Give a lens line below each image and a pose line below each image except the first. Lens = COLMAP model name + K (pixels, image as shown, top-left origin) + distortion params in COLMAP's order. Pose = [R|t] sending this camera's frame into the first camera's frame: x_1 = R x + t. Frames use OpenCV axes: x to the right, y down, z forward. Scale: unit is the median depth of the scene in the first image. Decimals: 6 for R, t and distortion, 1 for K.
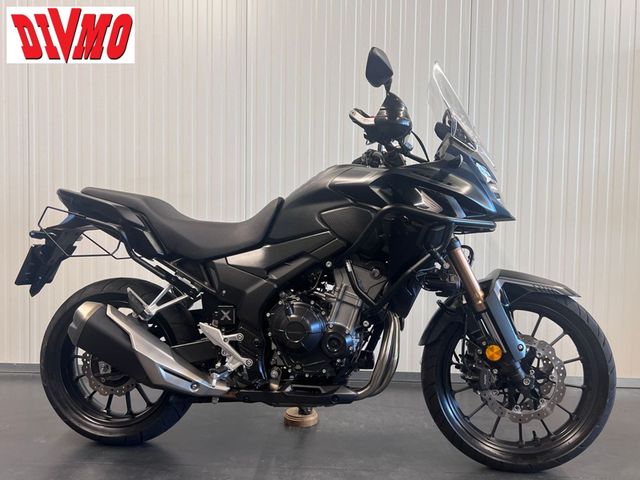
lens RADIAL K [[547.7, 0, 320.0], [0, 547.7, 240.0], [0, 0, 1]] dist [0.153095, -0.371489]
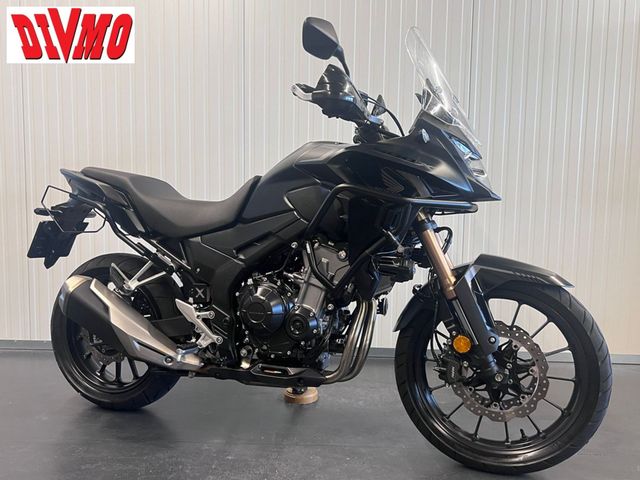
lens RADIAL K [[547.7, 0, 320.0], [0, 547.7, 240.0], [0, 0, 1]] dist [0.153095, -0.371489]
pose [[0.979656, 0.017940, -0.199880, 0.250423], [-0.009247, 0.998974, 0.044343, -0.008333], [0.200471, -0.041592, 0.978816, 0.052455]]
